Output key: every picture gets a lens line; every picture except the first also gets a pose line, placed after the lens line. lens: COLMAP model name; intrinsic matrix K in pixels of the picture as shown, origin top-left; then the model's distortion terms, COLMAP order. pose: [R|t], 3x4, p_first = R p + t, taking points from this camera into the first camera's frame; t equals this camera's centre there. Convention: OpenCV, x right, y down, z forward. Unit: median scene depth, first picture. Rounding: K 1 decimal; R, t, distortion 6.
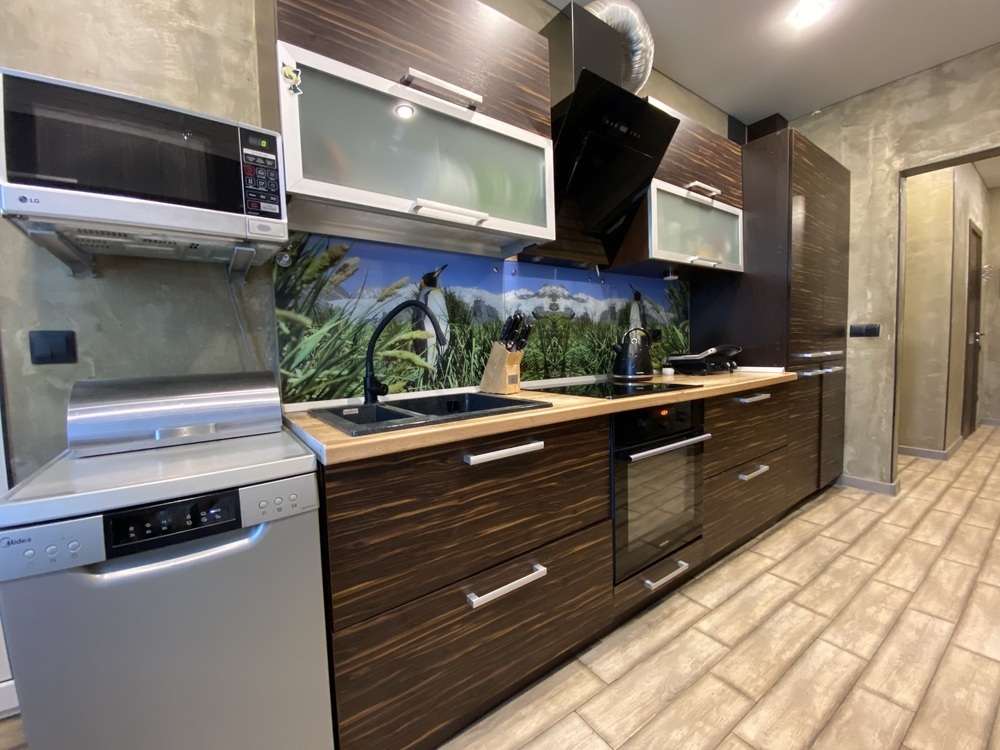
lens RADIAL K [[412.5, 0, 500.0], [0, 412.5, 375.0], [0, 0, 1]] dist [0.044268, -0.033014]
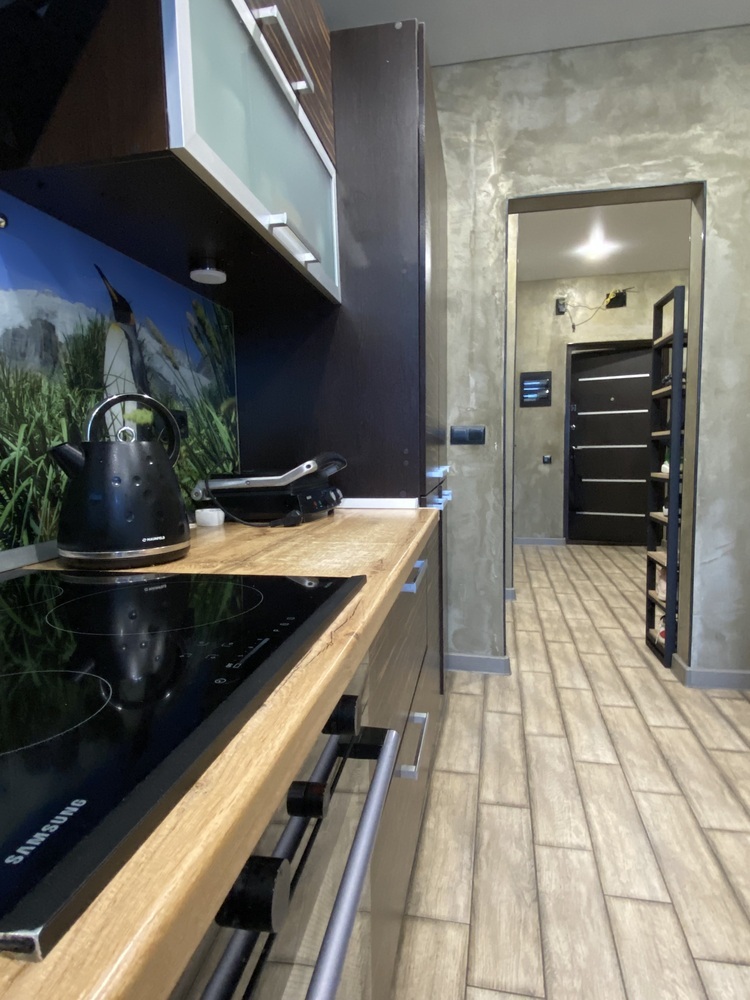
lens RADIAL K [[586.2, 0, 375.0], [0, 586.2, 500.0], [0, 0, 1]] dist [0.064343, -0.076682]
pose [[0.729703, -0.041033, 0.682532, 0.130037], [0.038150, 0.999086, 0.019278, -0.029053], [-0.682699, 0.011971, 0.730602, 0.460745]]
